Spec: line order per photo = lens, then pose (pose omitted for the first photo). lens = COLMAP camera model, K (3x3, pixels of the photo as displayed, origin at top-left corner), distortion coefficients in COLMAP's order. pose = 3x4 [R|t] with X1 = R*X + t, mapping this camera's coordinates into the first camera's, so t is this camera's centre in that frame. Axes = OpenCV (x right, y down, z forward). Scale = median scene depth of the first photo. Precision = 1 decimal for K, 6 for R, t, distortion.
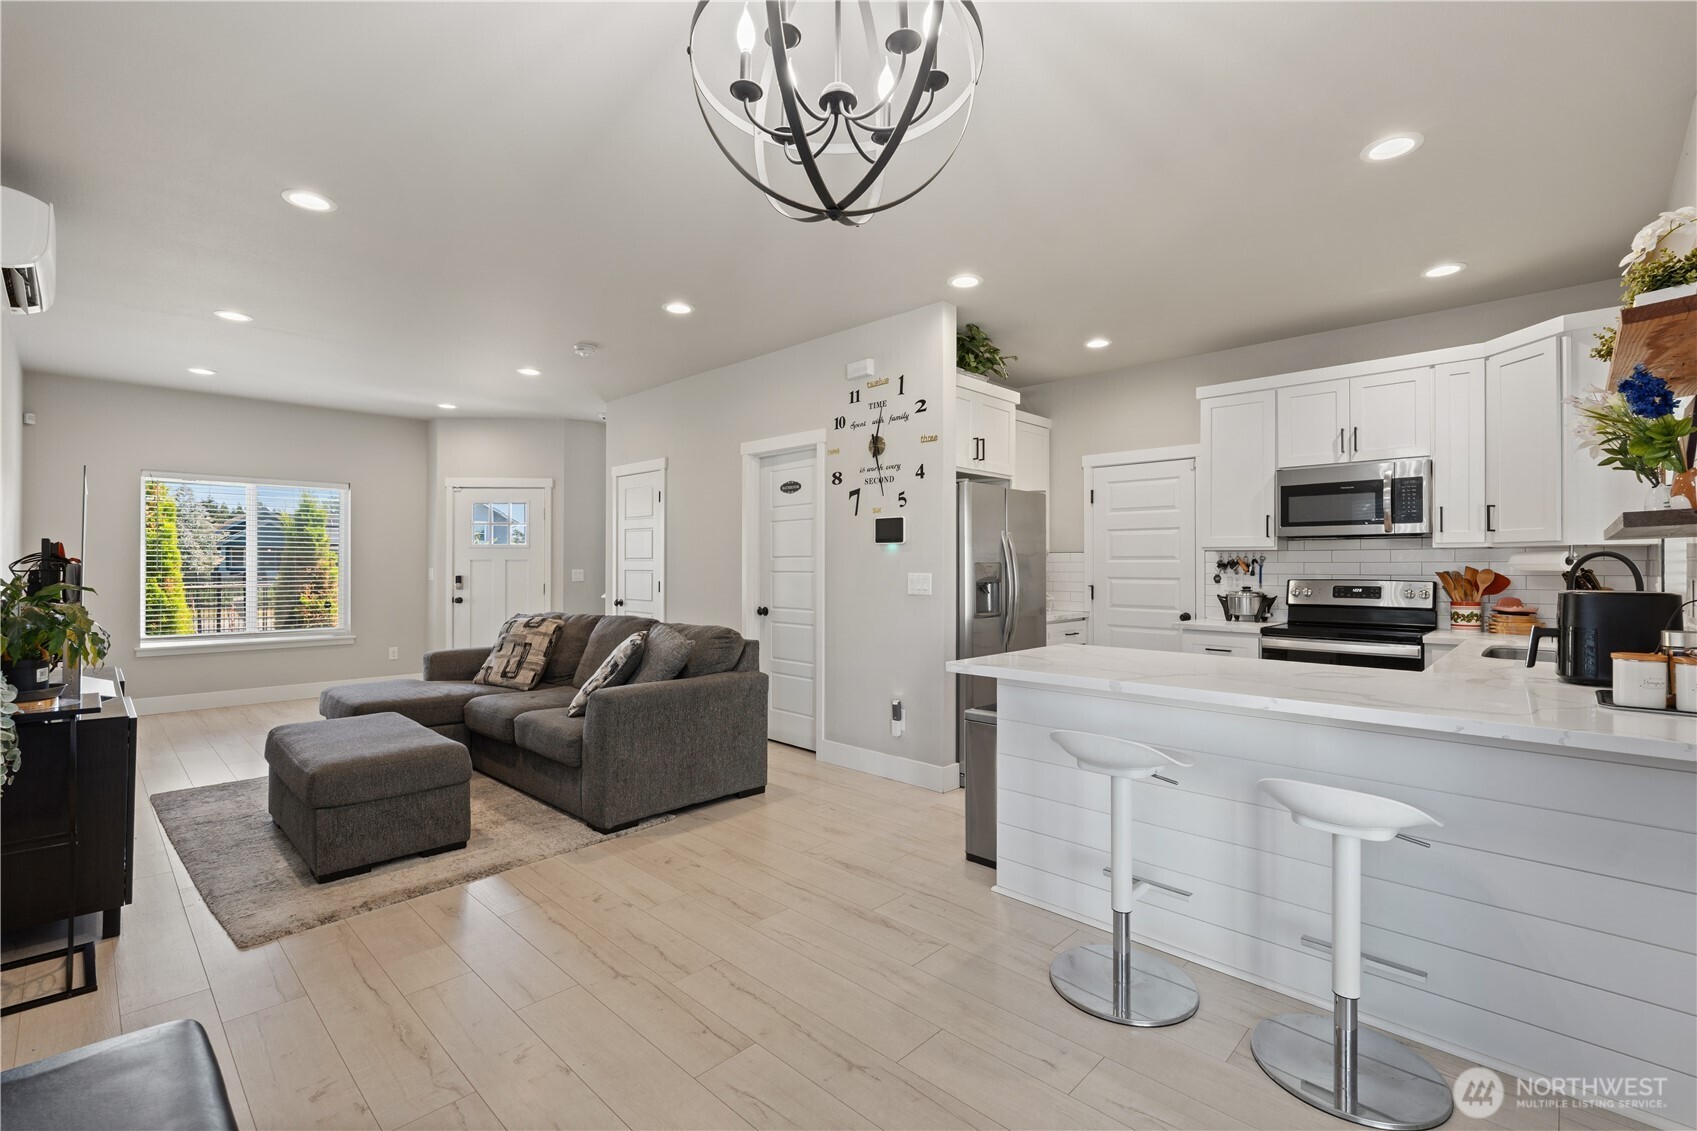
lens RADIAL K [[753.3, 0, 844.8], [0, 753.3, 561.0], [0, 0, 1]] dist [-0.003681, 0.000008]
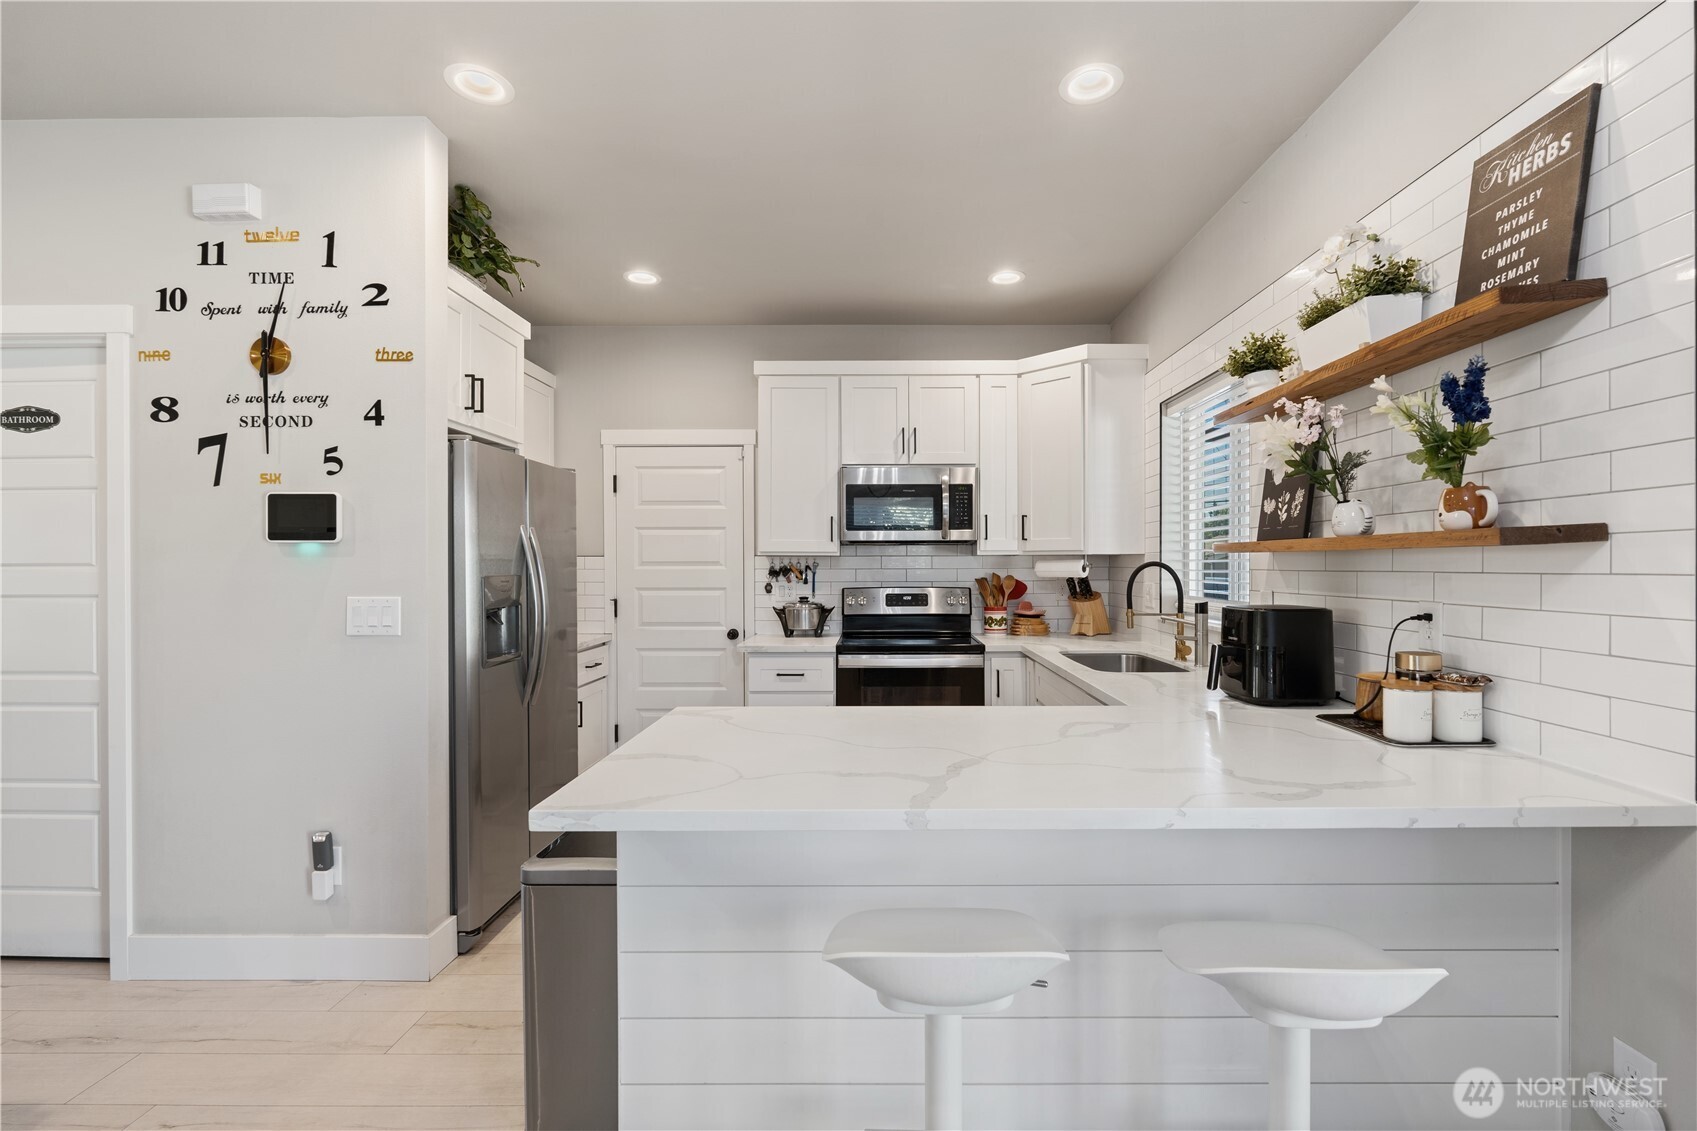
lens RADIAL K [[753.3, 0, 880.1], [0, 753.3, 566.5], [0, 0, 1]] dist [-0.003681, 0.000008]
pose [[0.719914, -0.006034, 0.694037, -0.015832], [0.000163, 0.999964, 0.008524, -0.009952], [-0.694063, -0.006023, 0.719889, 0.325509]]
